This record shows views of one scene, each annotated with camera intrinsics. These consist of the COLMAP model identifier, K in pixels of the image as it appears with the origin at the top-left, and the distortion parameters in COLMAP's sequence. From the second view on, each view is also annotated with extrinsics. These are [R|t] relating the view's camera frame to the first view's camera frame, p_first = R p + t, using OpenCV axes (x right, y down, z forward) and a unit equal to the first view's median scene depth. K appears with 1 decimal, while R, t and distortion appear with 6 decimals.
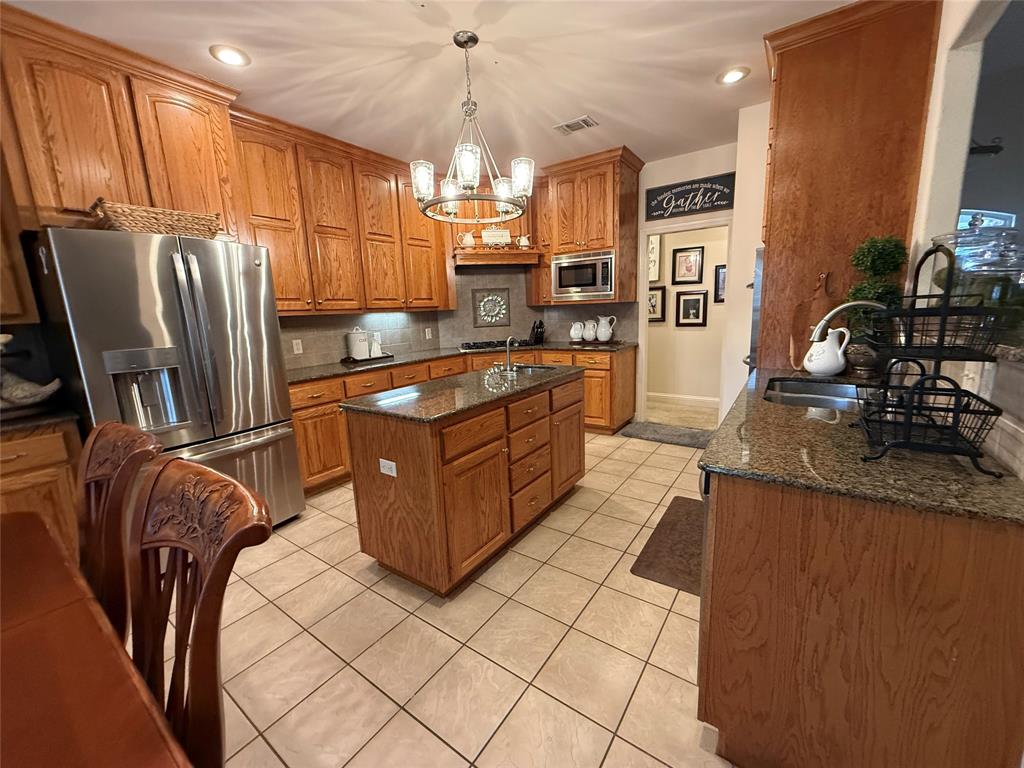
lens RADIAL K [[408.4, 0, 511.1], [0, 408.4, 382.0], [0, 0, 1]] dist [0.001875, 0.000257]
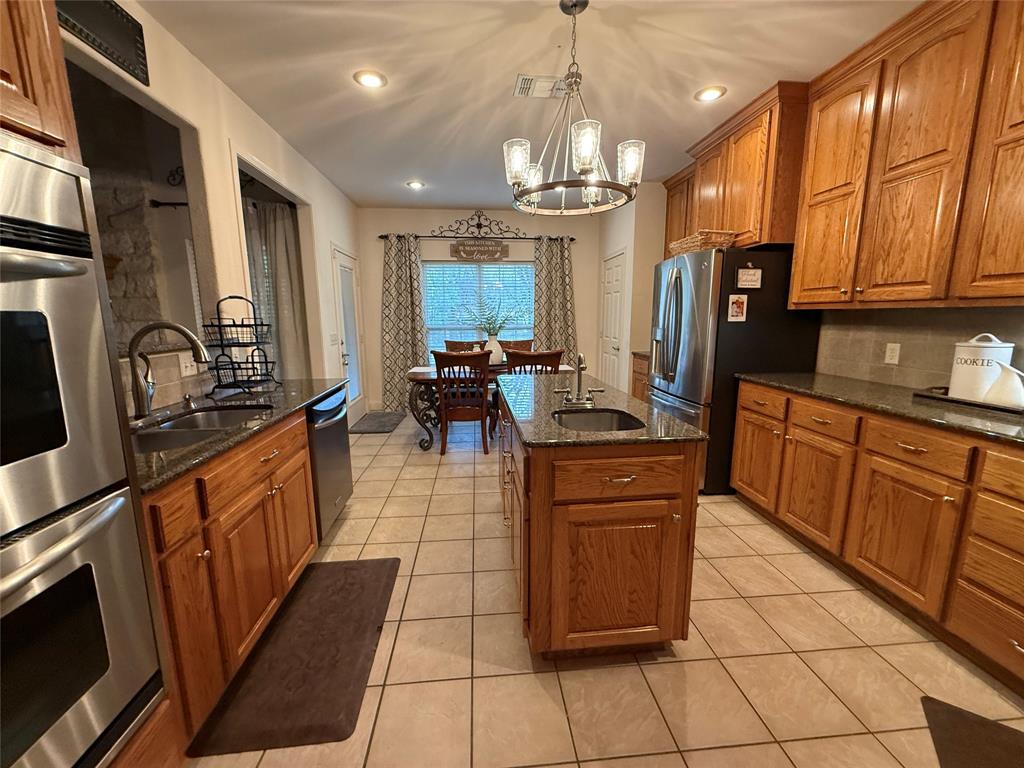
lens RADIAL K [[408.4, 0, 511.7], [0, 408.4, 384.9], [0, 0, 1]] dist [0.001875, 0.000257]
pose [[-0.760441, 0.152270, -0.631303, 0.468161], [-0.079133, 0.943151, 0.322807, -0.239514], [0.644568, 0.295433, -0.705161, 1.249478]]
